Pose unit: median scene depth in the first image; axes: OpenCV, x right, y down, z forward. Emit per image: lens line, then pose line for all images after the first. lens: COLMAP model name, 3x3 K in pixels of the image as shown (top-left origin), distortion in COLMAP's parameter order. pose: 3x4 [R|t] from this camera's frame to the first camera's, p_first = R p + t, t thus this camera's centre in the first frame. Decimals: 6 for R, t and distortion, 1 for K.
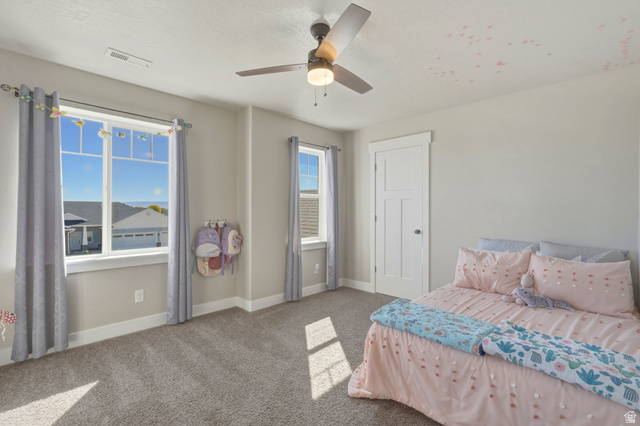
lens RADIAL K [[303.0, 0, 320.3], [0, 303.0, 212.5], [0, 0, 1]] dist [-0.000853, -0.000945]
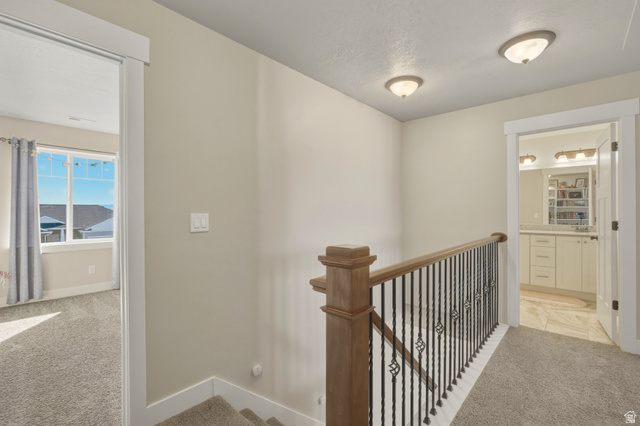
lens RADIAL K [[303.0, 0, 319.3], [0, 303.0, 213.6], [0, 0, 1]] dist [-0.000853, -0.000945]
pose [[0.999100, -0.004318, 0.042200, 0.585788], [0.004400, 0.999989, -0.001851, 0.006413], [-0.042191, 0.002035, 0.999107, -0.688780]]
